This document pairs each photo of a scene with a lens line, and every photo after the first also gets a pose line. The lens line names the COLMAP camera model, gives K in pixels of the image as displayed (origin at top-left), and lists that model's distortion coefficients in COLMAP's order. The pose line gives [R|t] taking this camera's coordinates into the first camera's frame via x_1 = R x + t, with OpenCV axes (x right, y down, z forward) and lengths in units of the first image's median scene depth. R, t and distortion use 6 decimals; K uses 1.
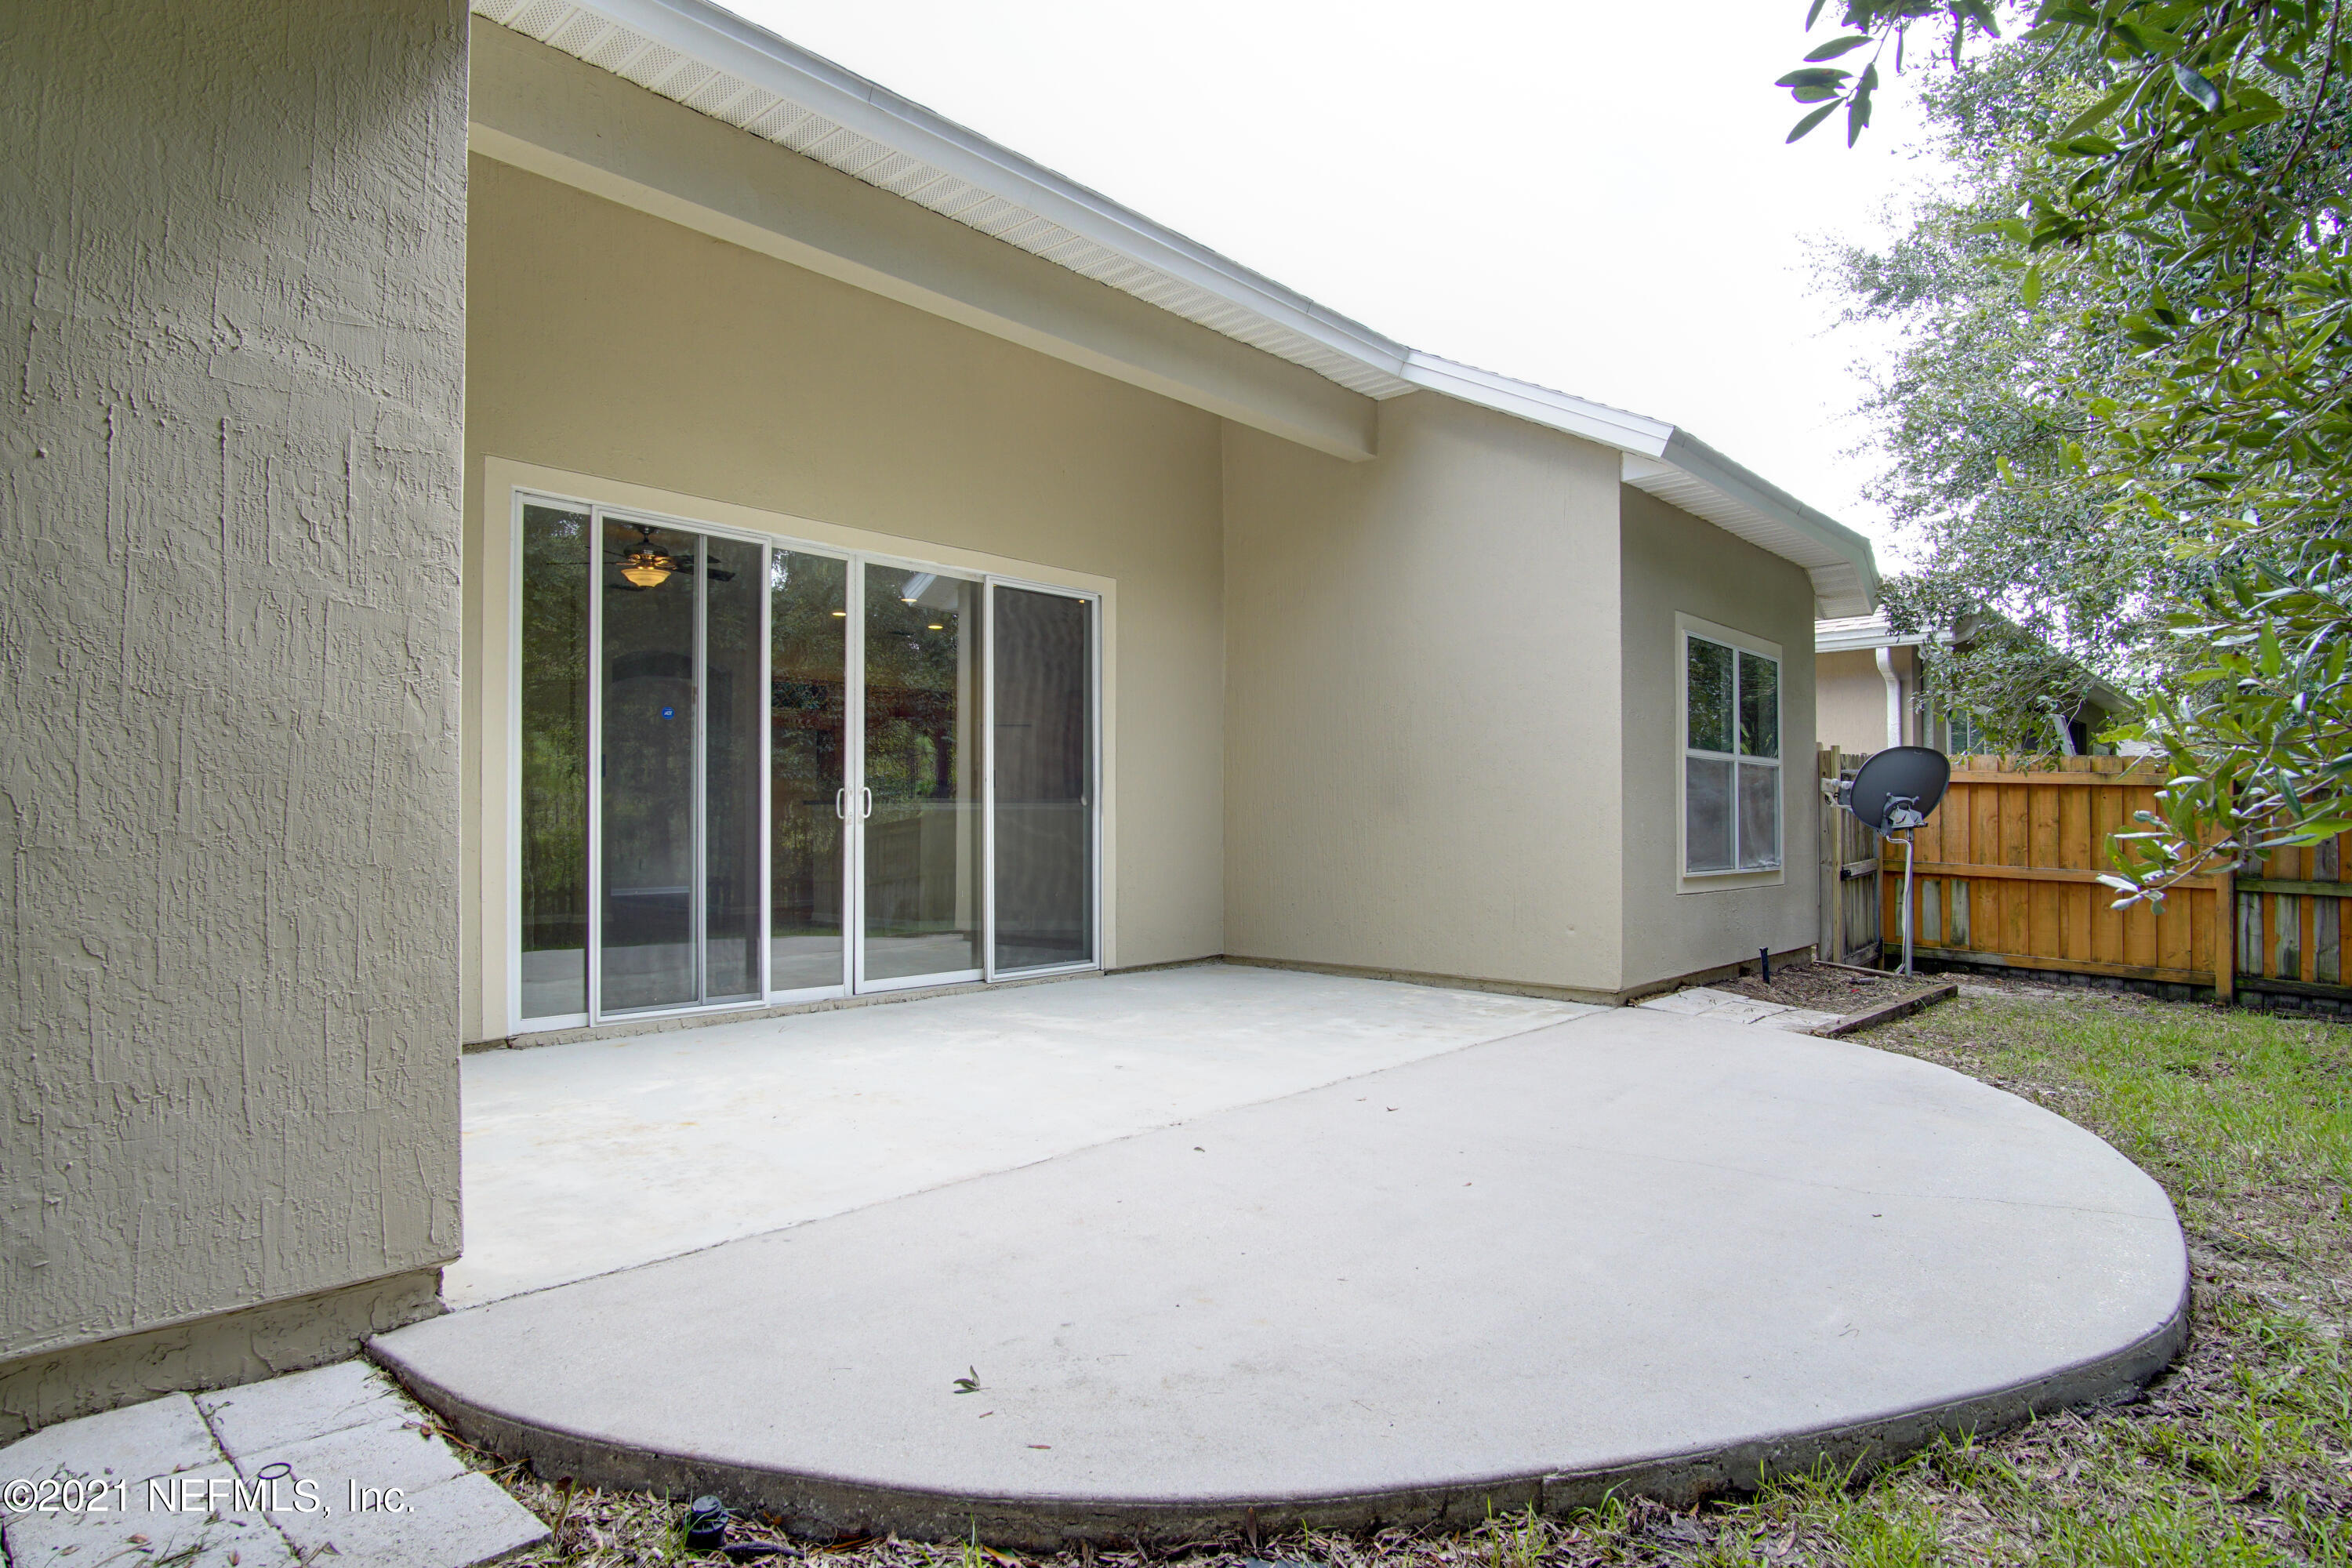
lens RADIAL K [[1280.8, 0, 1165.6], [0, 1280.8, 804.6], [0, 0, 1]] dist [-0.019978, 0.000544]
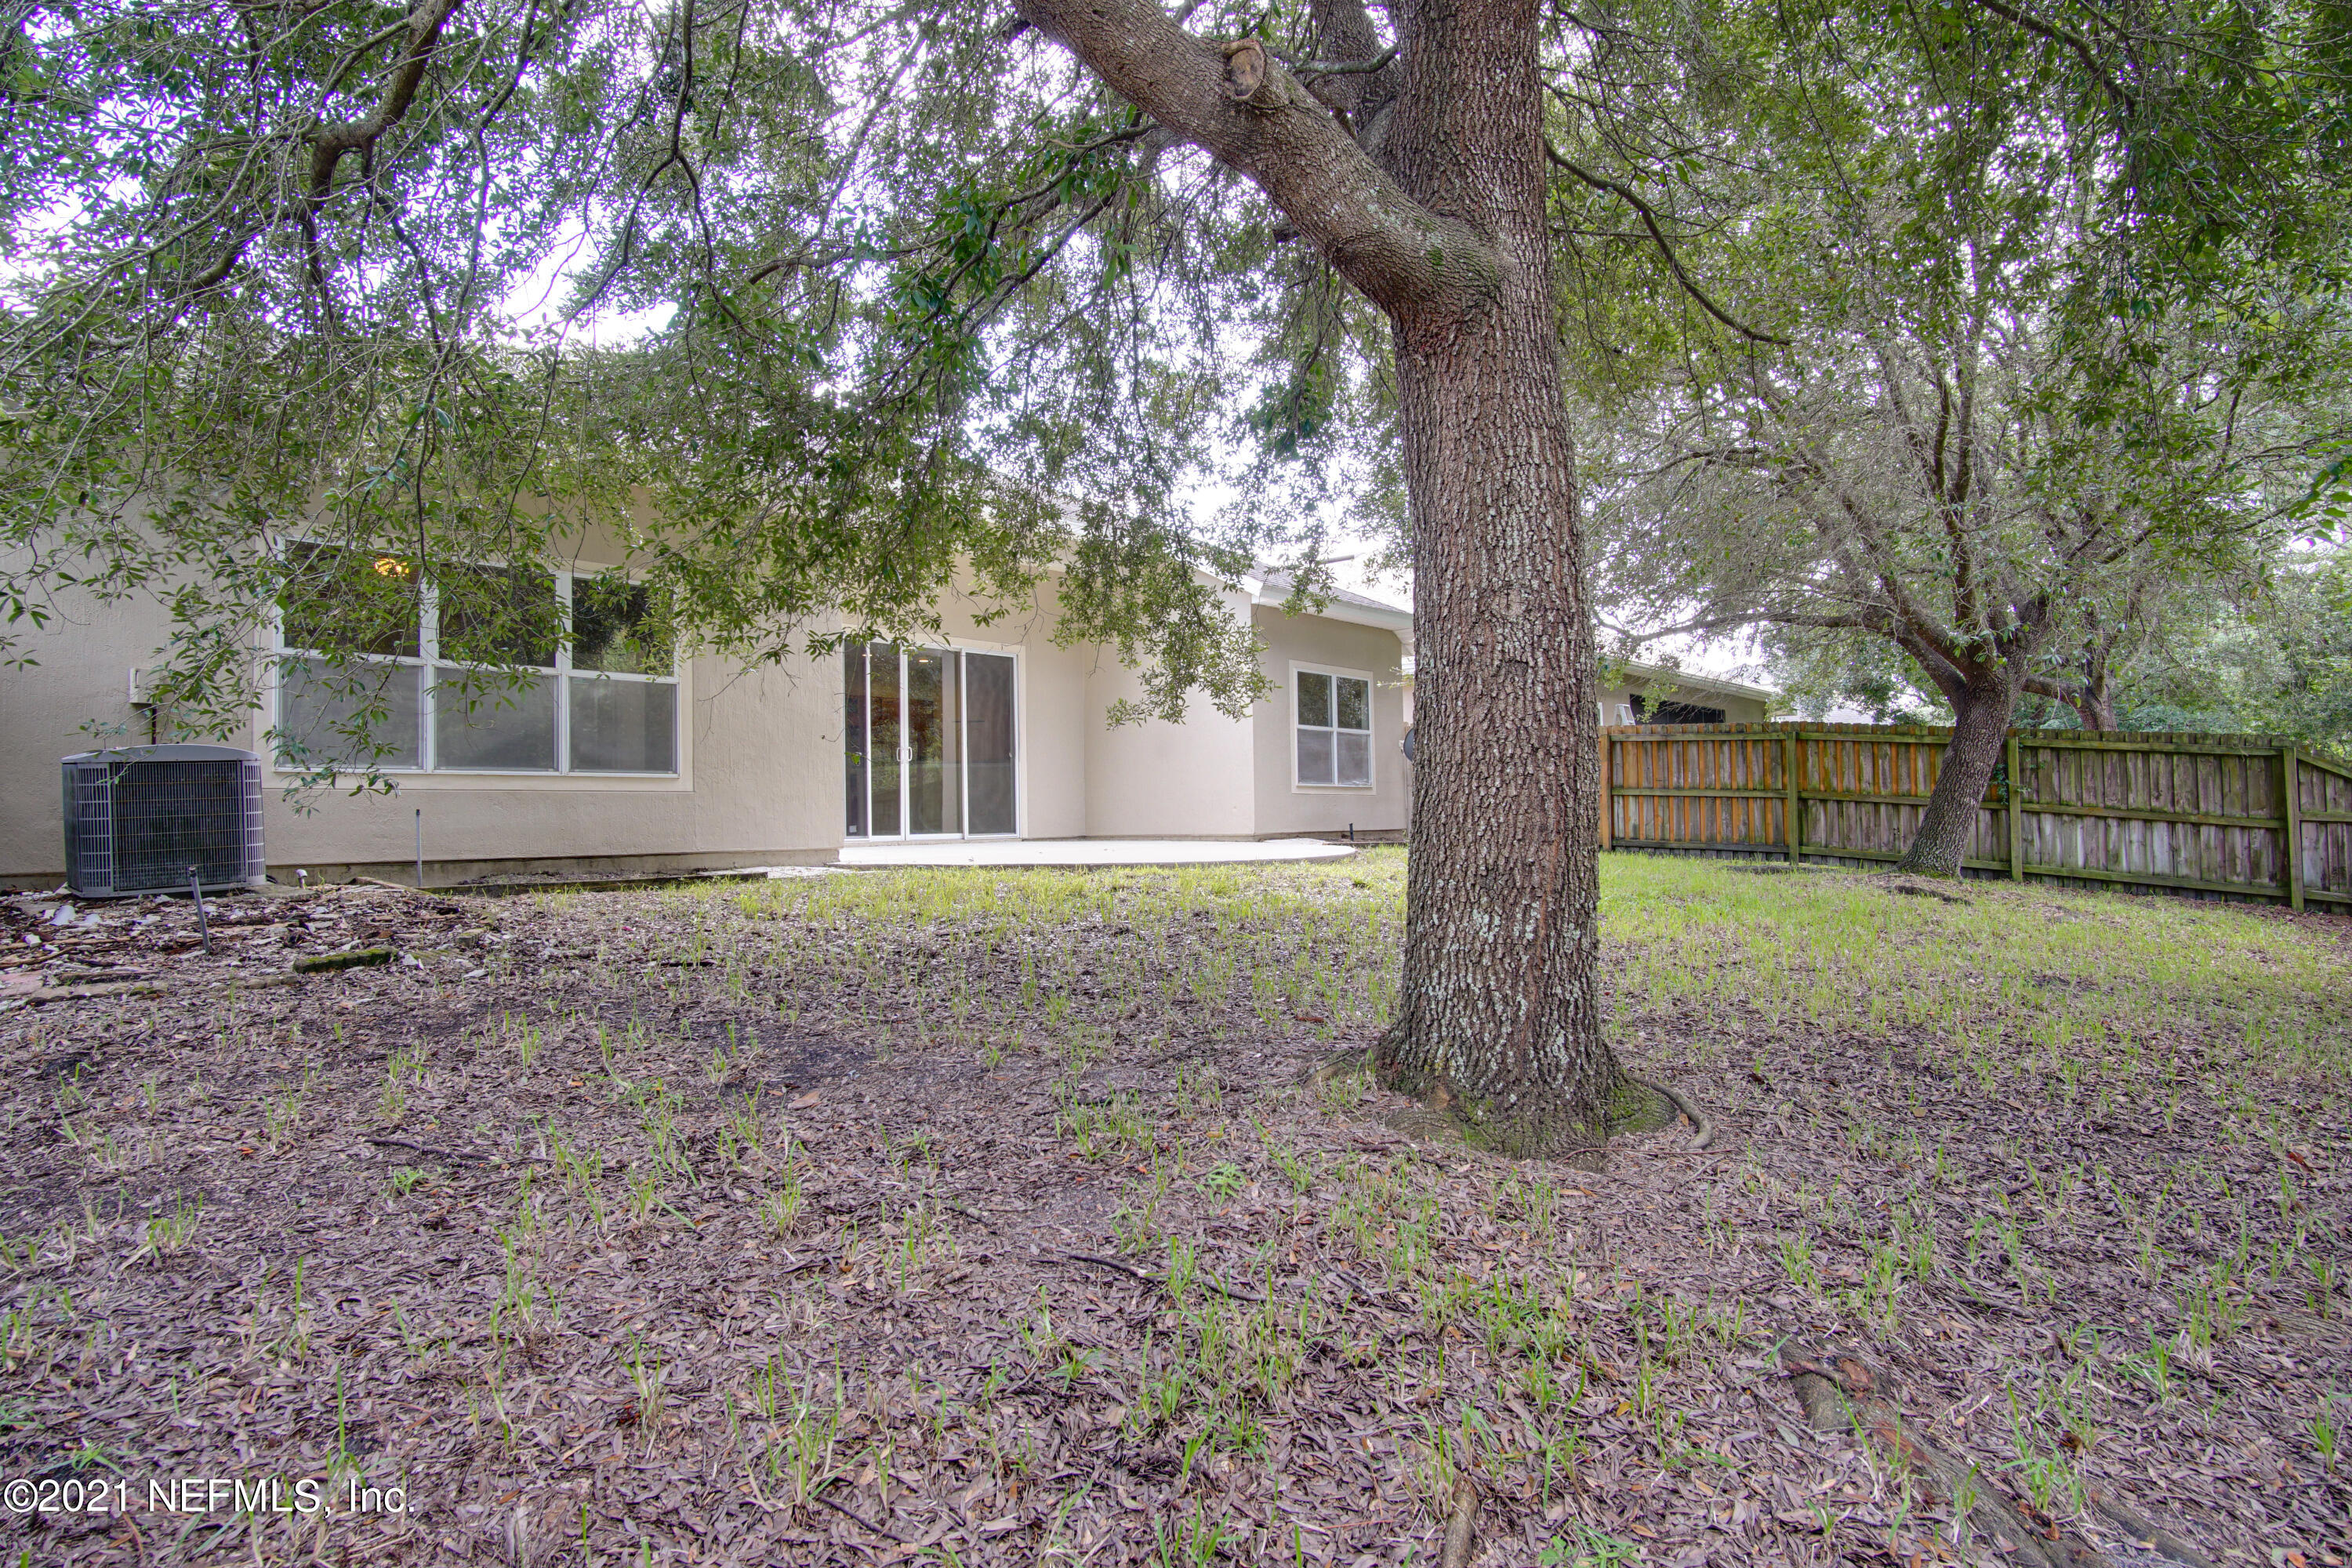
lens RADIAL K [[1280.8, 0, 1175.1], [0, 1280.8, 776.0], [0, 0, 1]] dist [-0.019978, 0.000544]
pose [[0.999479, -0.016542, 0.027718, 0.134792], [0.017220, 0.999554, -0.024379, 0.081176], [-0.027302, 0.024844, 0.999318, -1.002495]]
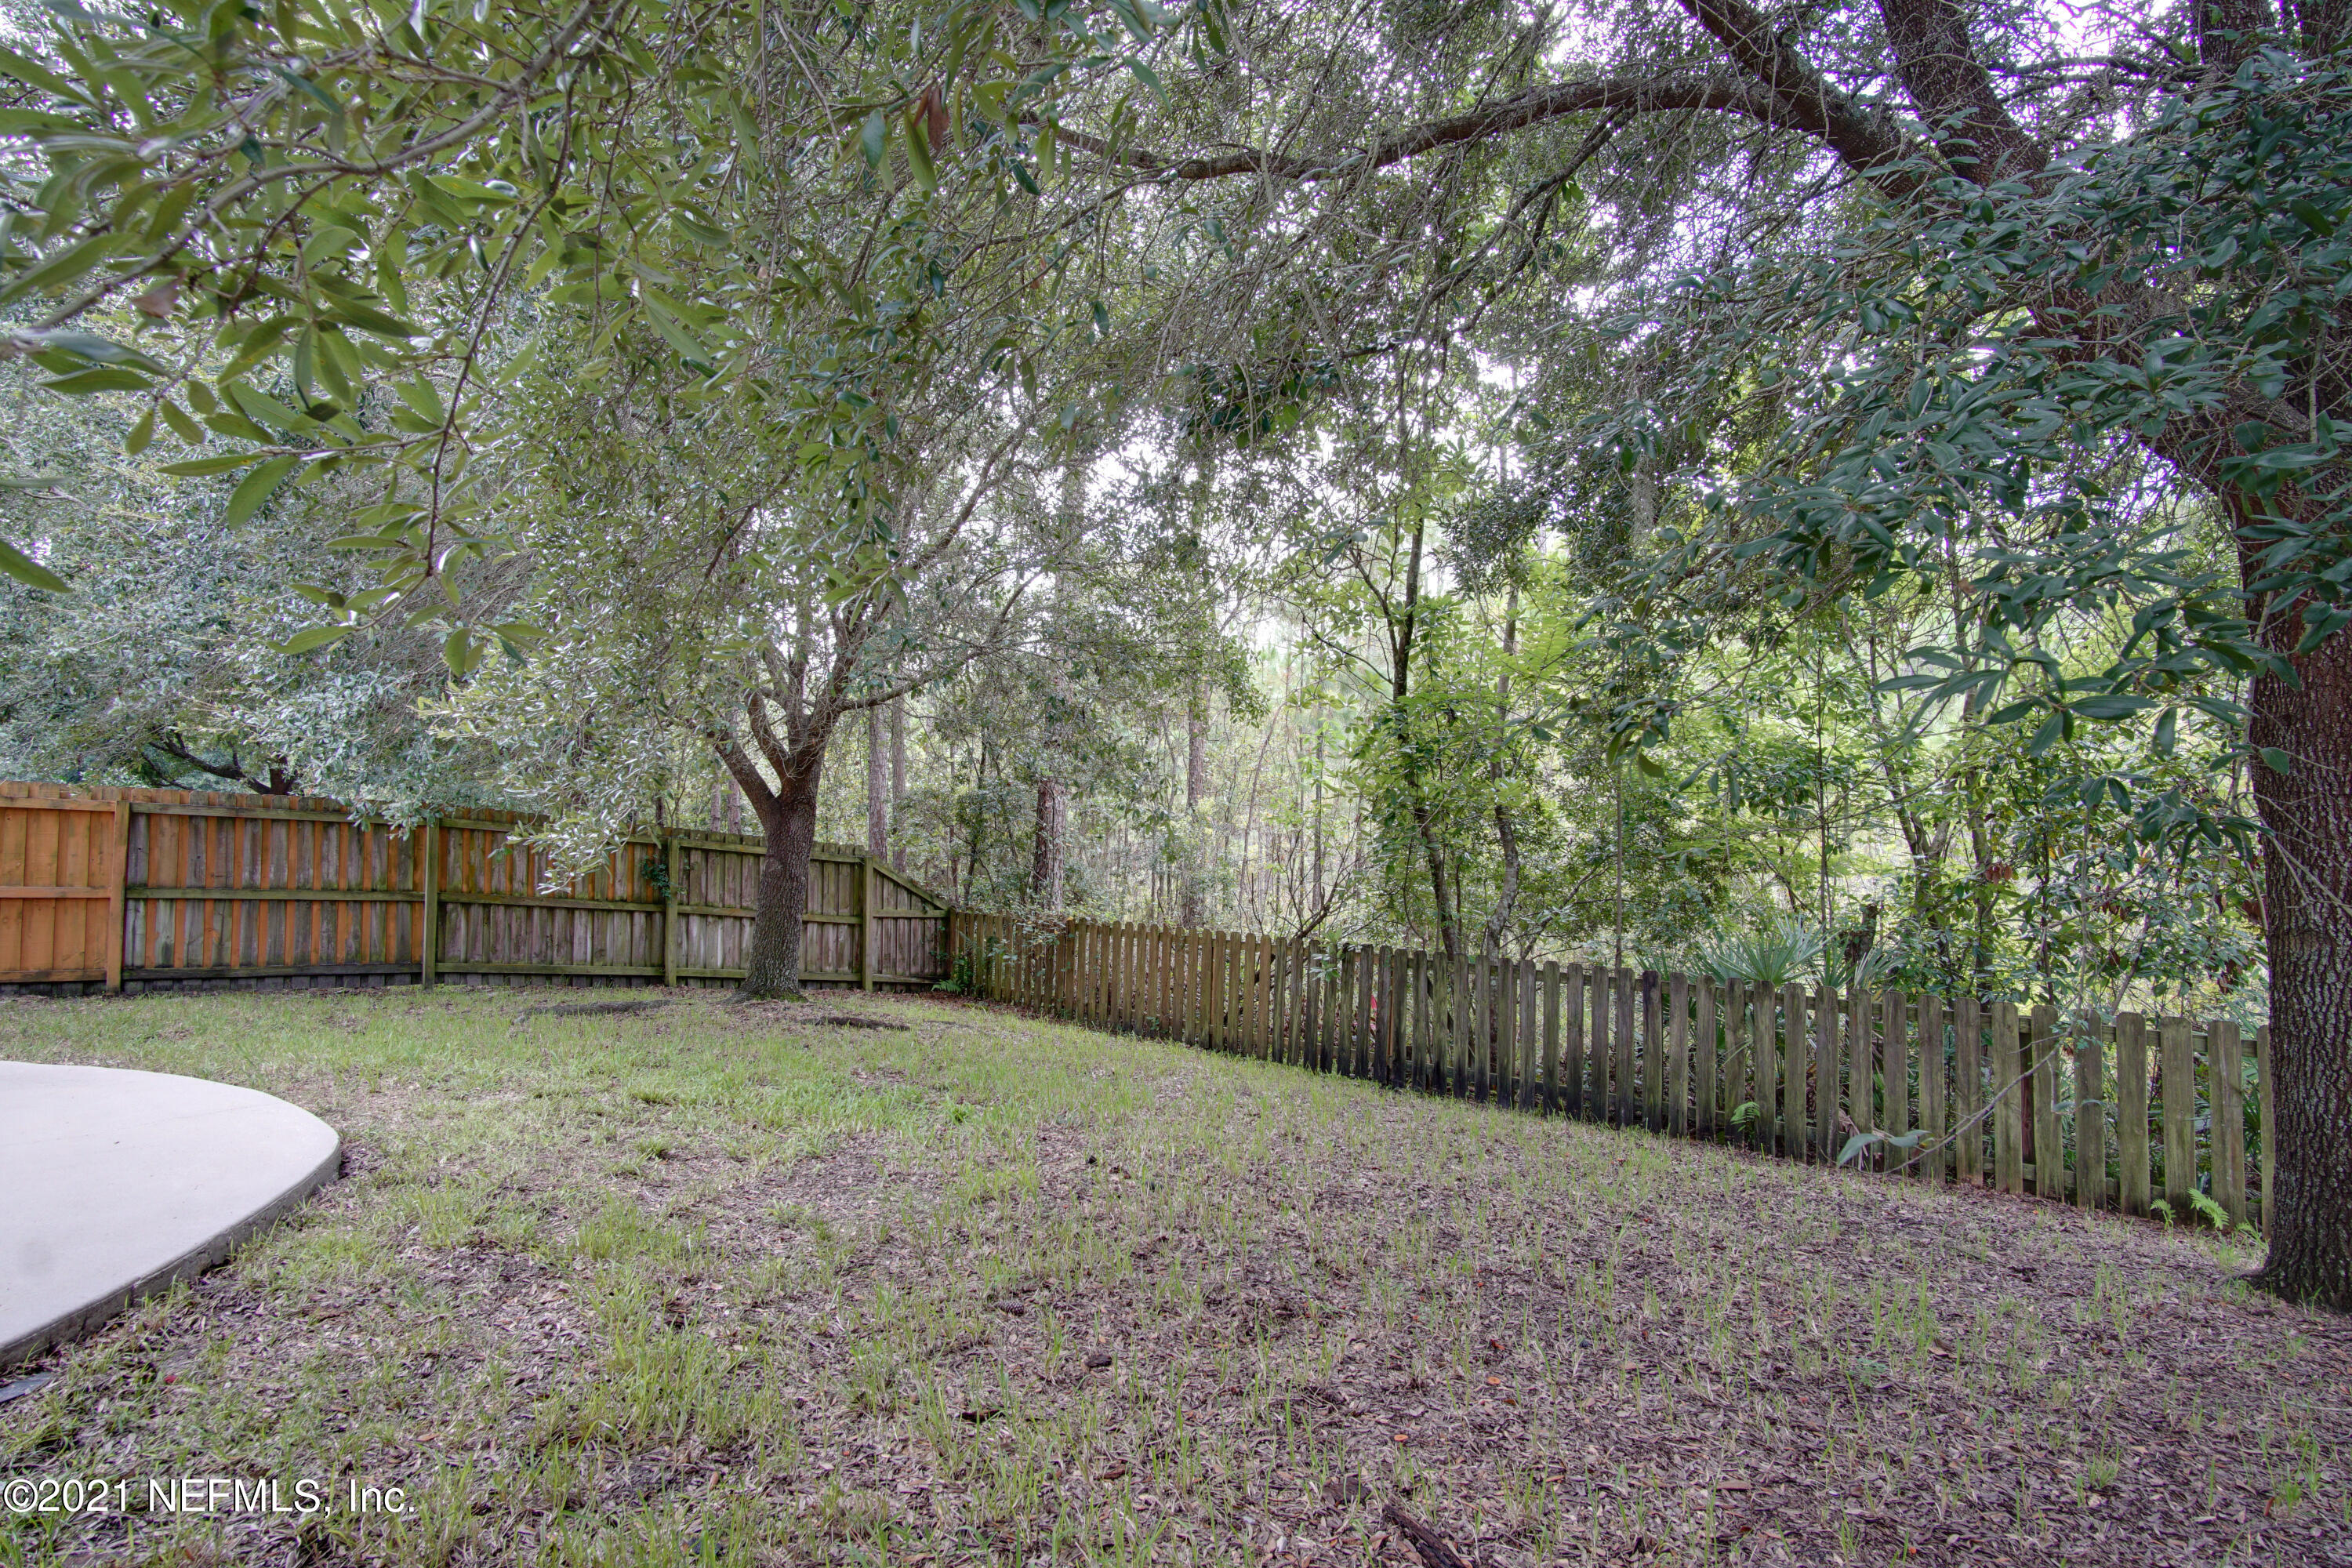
lens RADIAL K [[1280.8, 0, 1171.5], [0, 1280.8, 789.6], [0, 0, 1]] dist [-0.019978, 0.000544]
pose [[0.067821, 0.033674, 0.997129, -0.307095], [-0.013809, 0.999366, -0.032810, -0.009803], [-0.997602, -0.011545, 0.068243, -0.078346]]
